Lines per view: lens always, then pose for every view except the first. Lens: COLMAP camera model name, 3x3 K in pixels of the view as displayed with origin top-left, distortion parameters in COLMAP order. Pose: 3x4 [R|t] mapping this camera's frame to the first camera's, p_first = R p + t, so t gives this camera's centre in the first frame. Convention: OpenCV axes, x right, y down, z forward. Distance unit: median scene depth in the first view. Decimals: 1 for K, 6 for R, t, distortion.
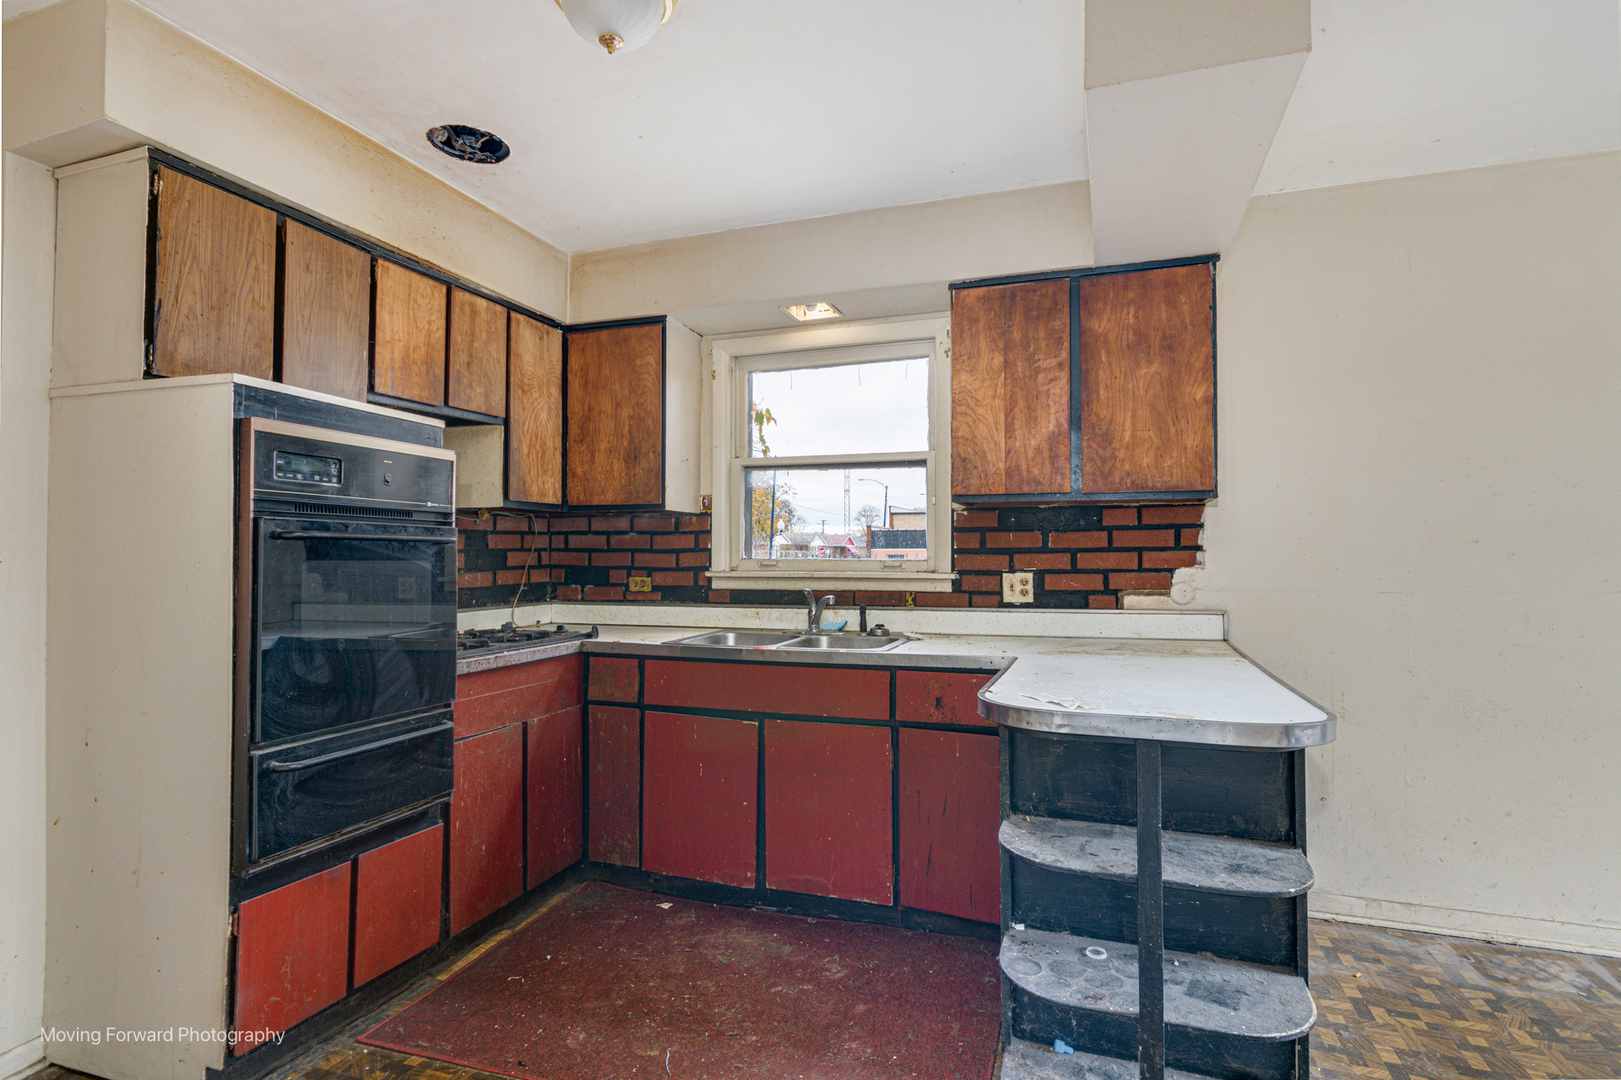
lens RADIAL K [[829.9, 0, 810.4], [0, 829.9, 537.0], [0, 0, 1]] dist [0.001178, -0.000382]
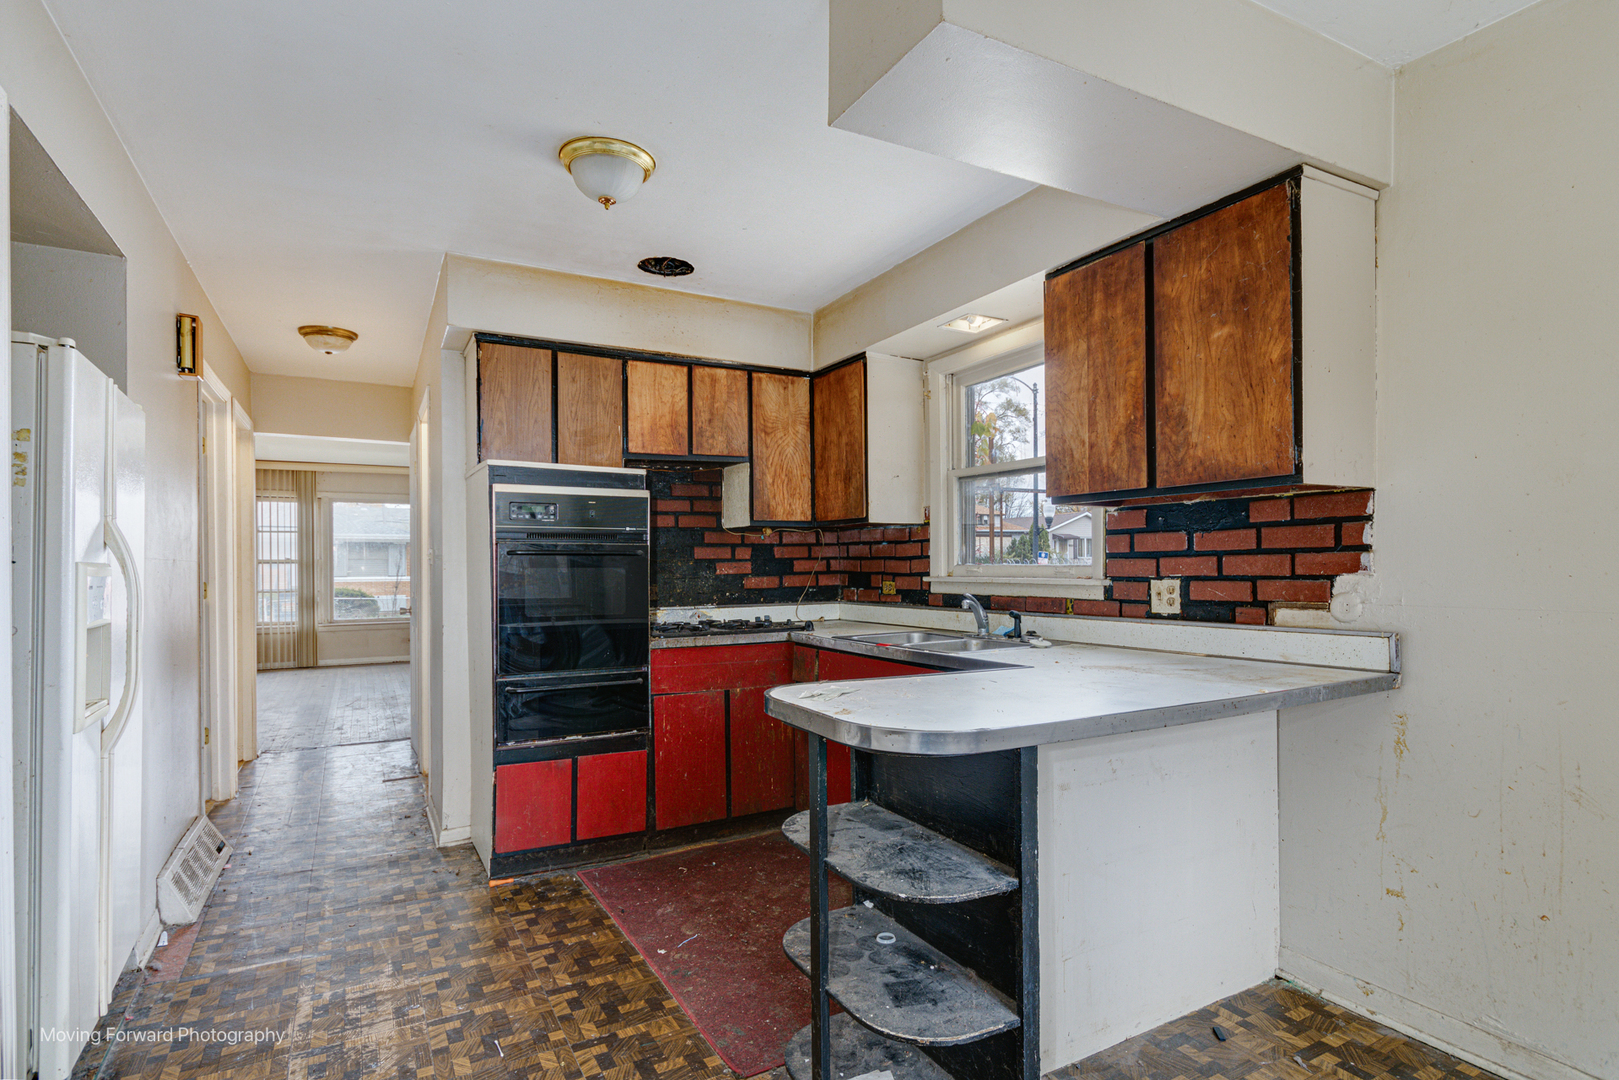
lens RADIAL K [[828.9, 0, 810.9], [0, 828.9, 566.5], [0, 0, 1]] dist [0.001178, -0.000382]
pose [[0.745299, -0.003667, -0.666721, 0.599135], [0.021349, 0.999603, 0.018368, 0.005721], [0.666389, -0.027923, 0.745081, 0.103798]]
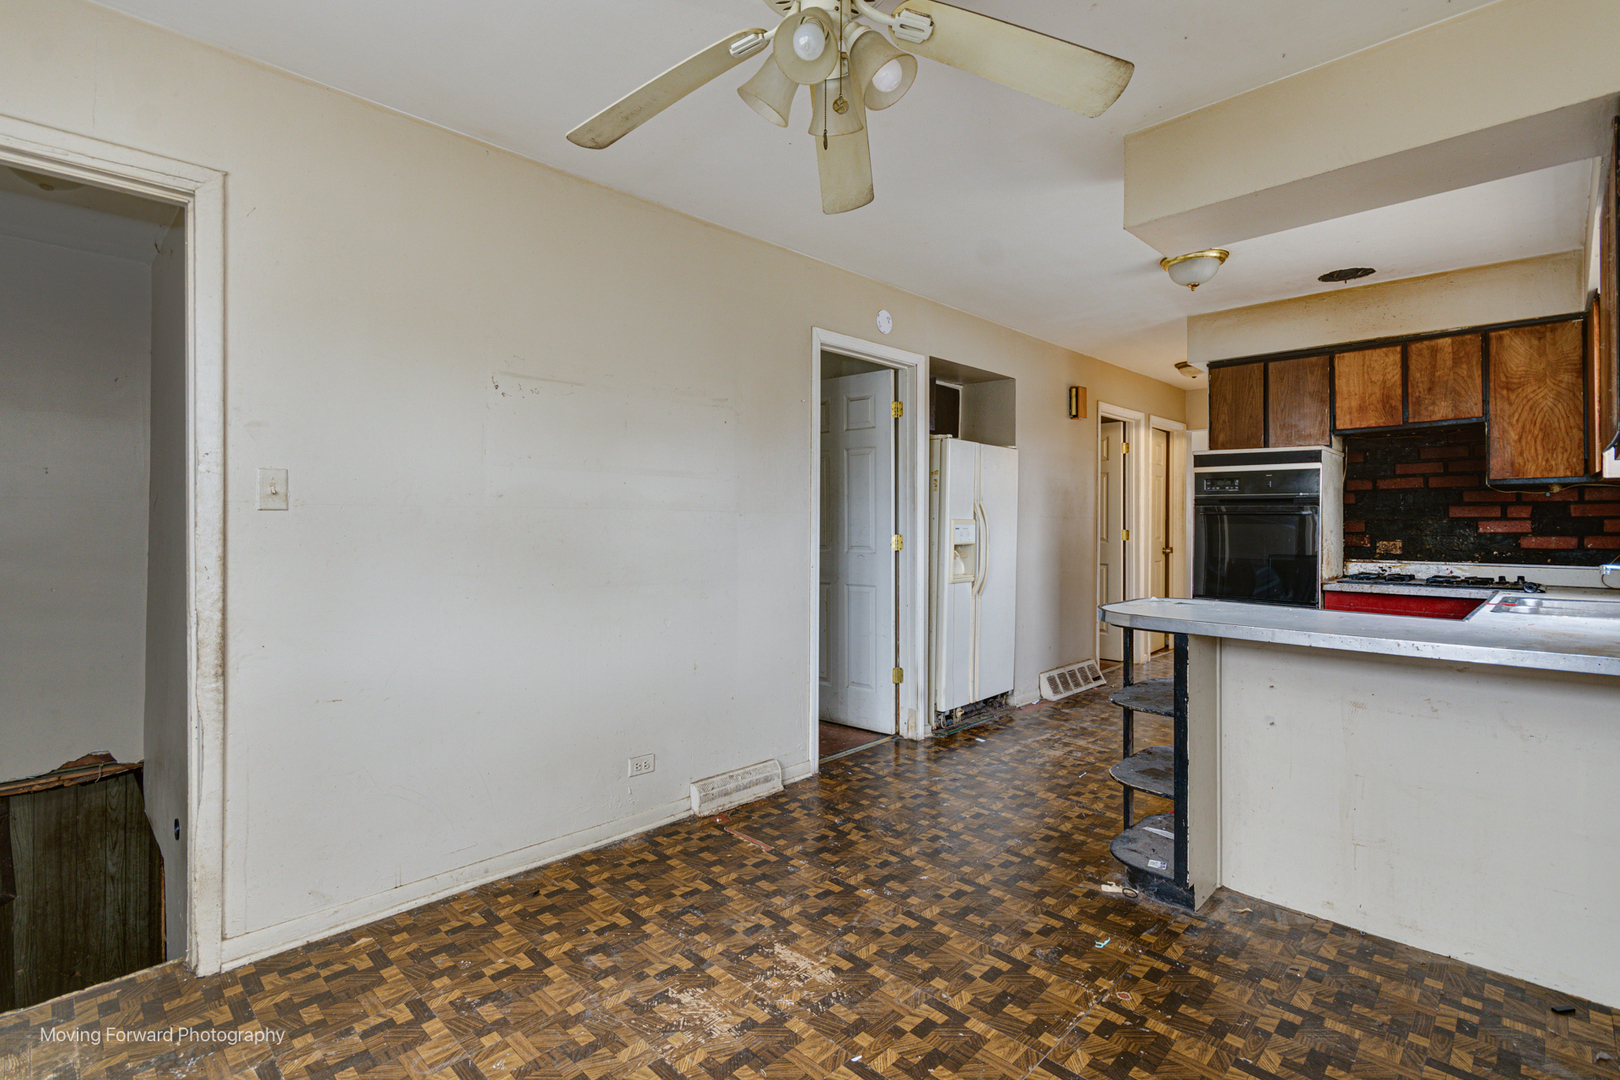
lens RADIAL K [[755.8, 0, 799.5], [0, 755.8, 521.3], [0, 0, 1]] dist [0.005774, 0.000118]
pose [[-0.431718, 0.000297, -0.902008, 1.247901], [0.016549, 0.999834, -0.007591, 0.012883], [0.901857, -0.018205, -0.431652, 0.574457]]
